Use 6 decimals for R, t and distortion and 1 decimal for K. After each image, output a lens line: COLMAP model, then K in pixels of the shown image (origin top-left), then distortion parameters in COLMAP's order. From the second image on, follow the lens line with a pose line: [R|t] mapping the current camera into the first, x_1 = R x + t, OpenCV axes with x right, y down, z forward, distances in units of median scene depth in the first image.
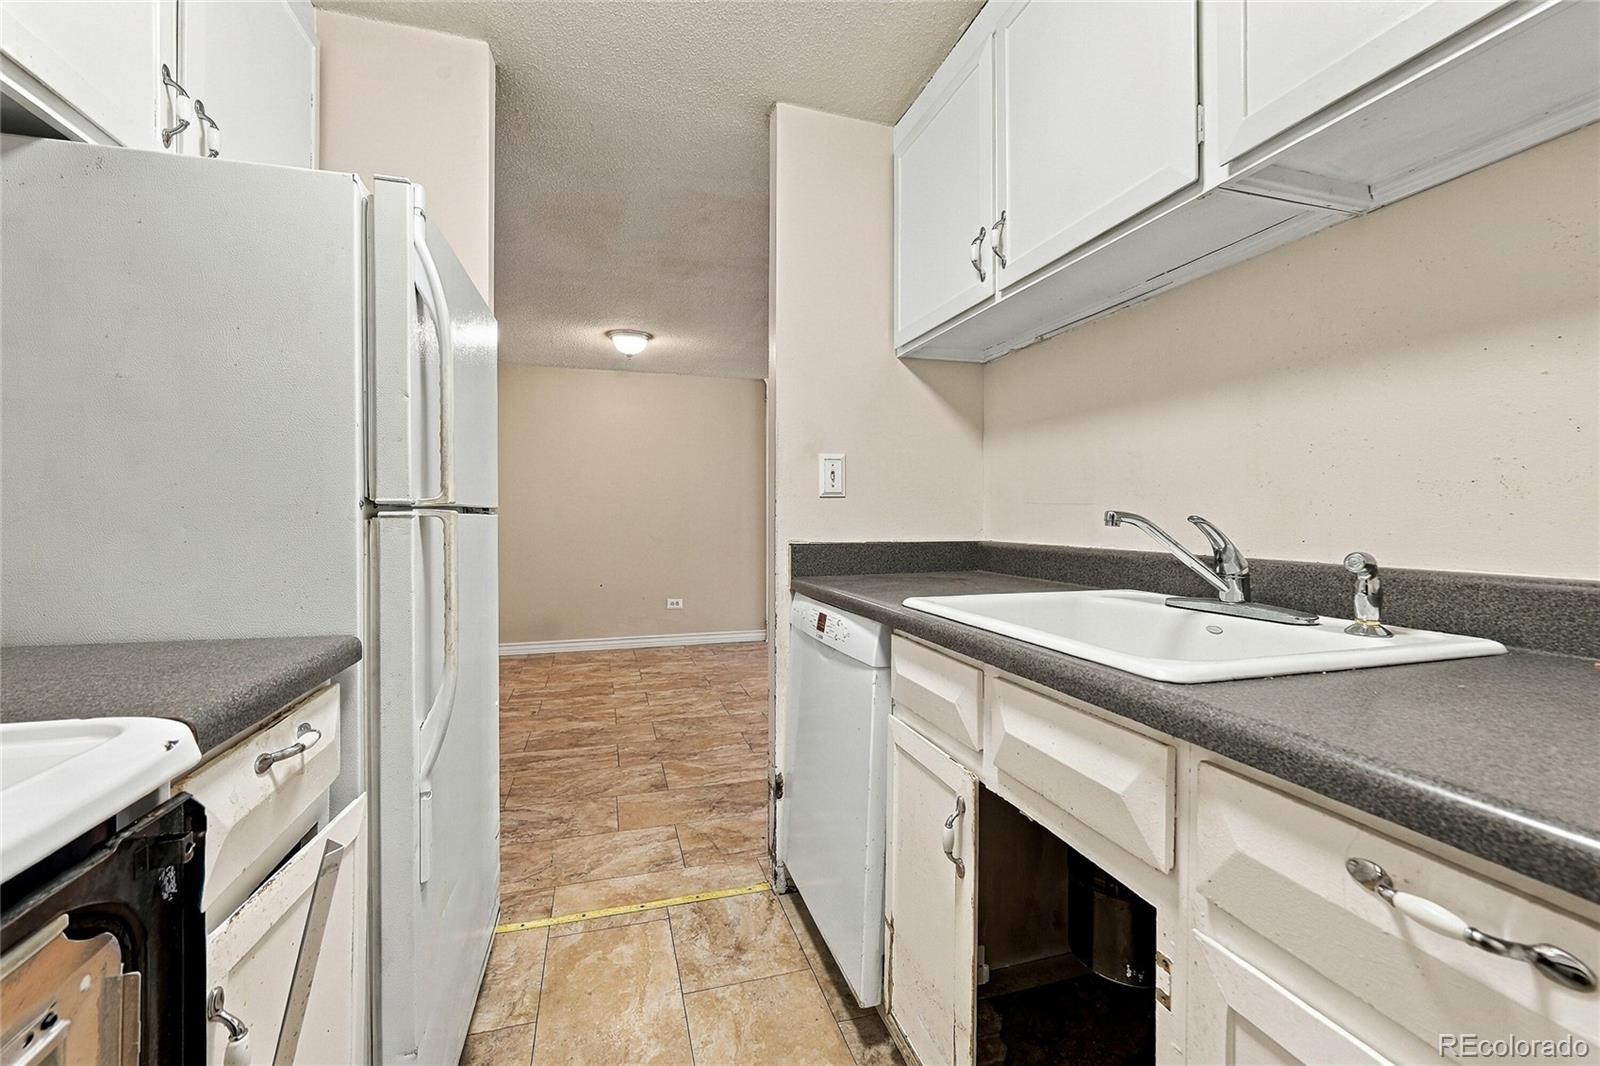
lens RADIAL K [[650.6, 0, 791.5], [0, 650.6, 520.4], [0, 0, 1]] dist [0.000016, -0.000028]
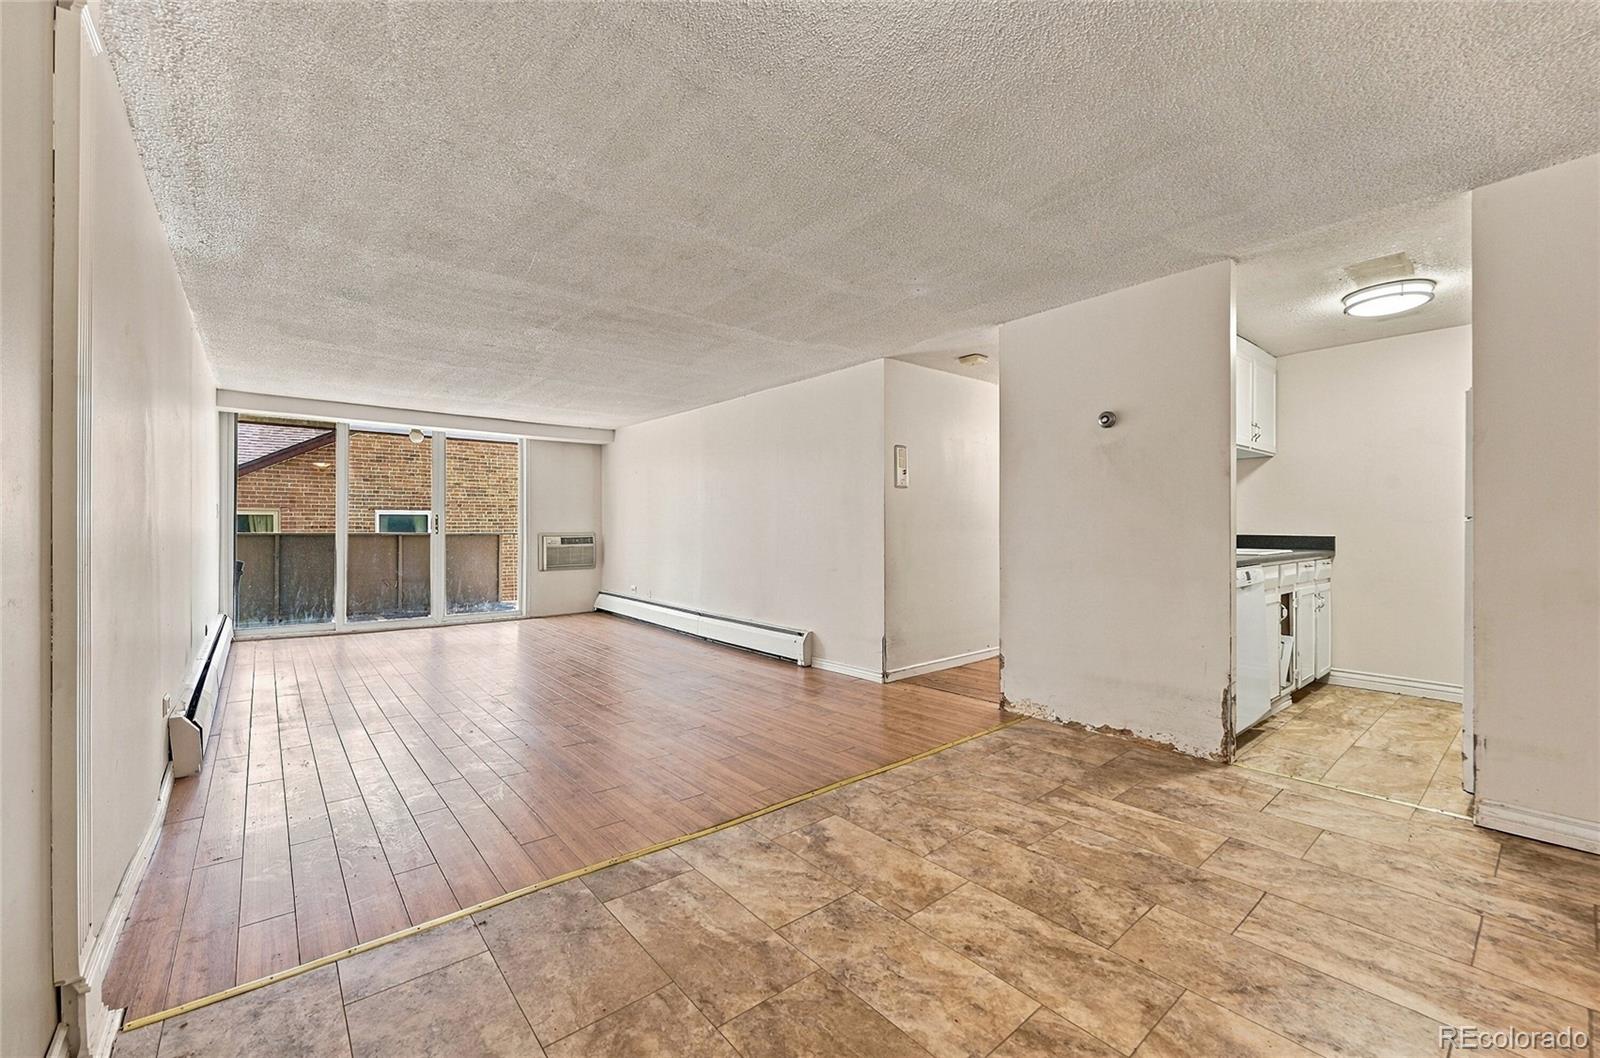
lens RADIAL K [[645.4, 0, 800.0], [0, 645.4, 529.0], [0, 0, 1]] dist [-0.002531, -0.000236]
pose [[-0.400775, -0.004283, 0.916167, -0.650315], [0.005385, 0.999961, 0.007031, -0.005595], [-0.916161, 0.007752, -0.400736, 1.629022]]
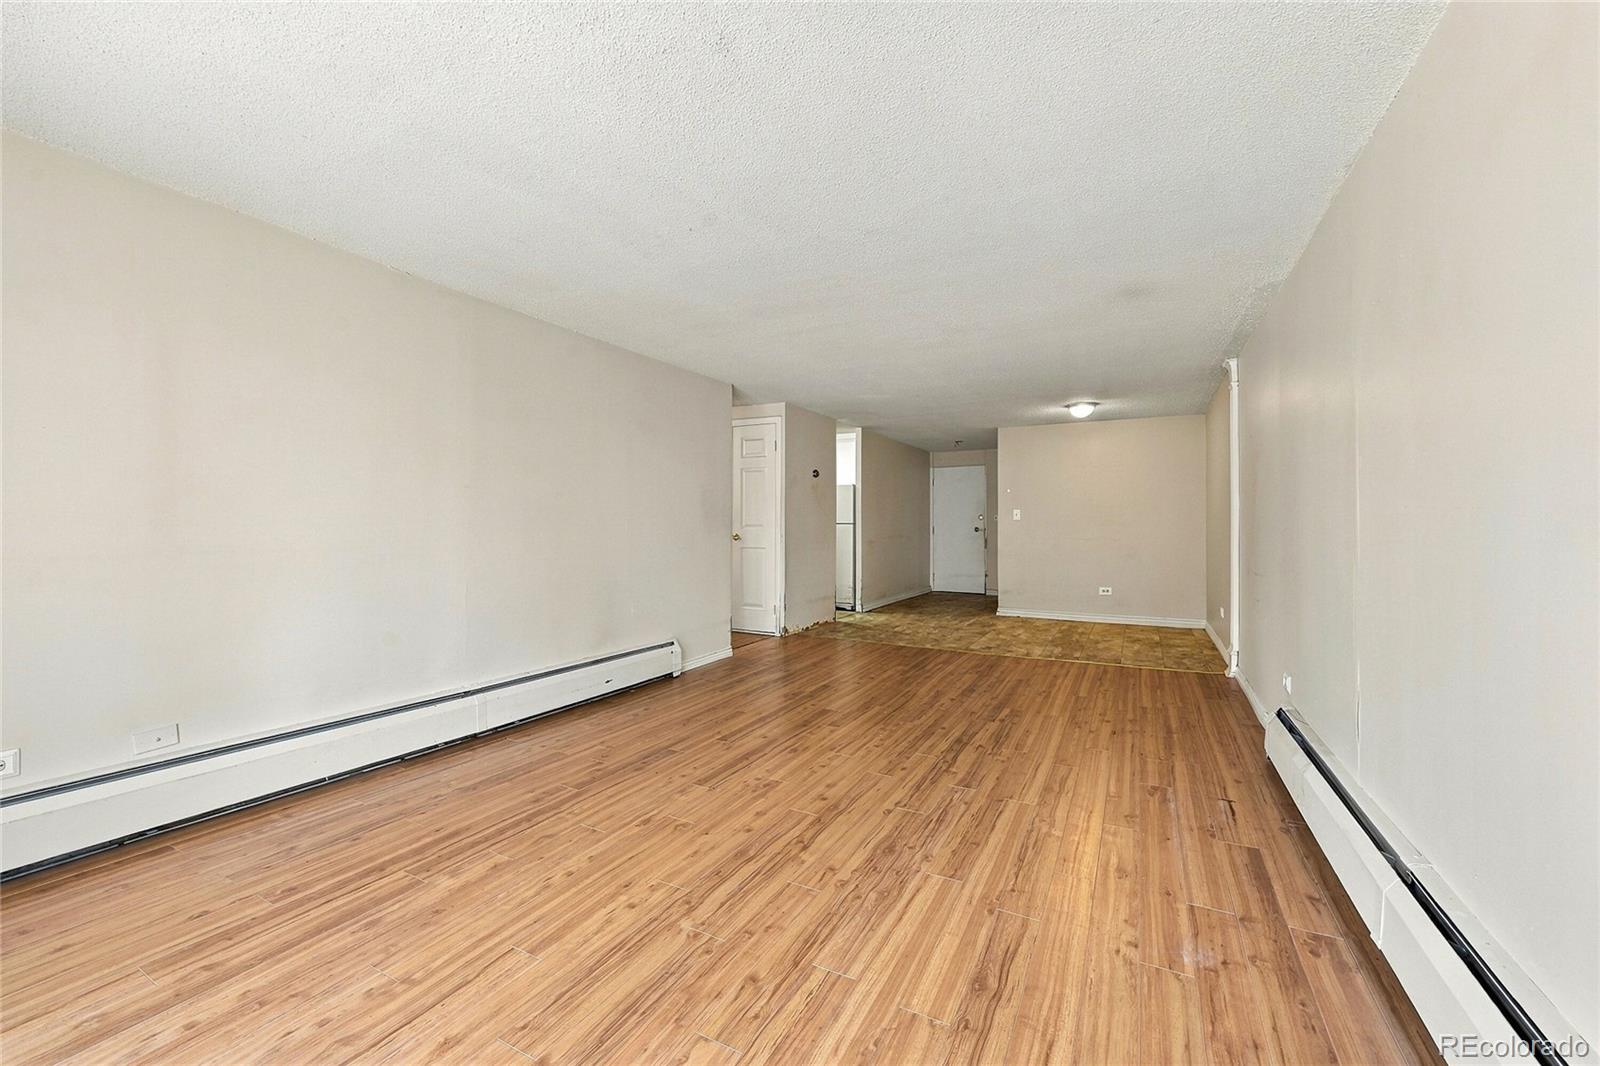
lens RADIAL K [[641.7, 0, 799.7], [0, 641.7, 523.6], [0, 0, 1]] dist [-0.000729, 0.000303]
pose [[-0.698814, -0.006147, -0.715277, 1.803433], [-0.008123, 0.999967, -0.000658, -0.004869], [0.715258, 0.005350, -0.698840, 2.241228]]
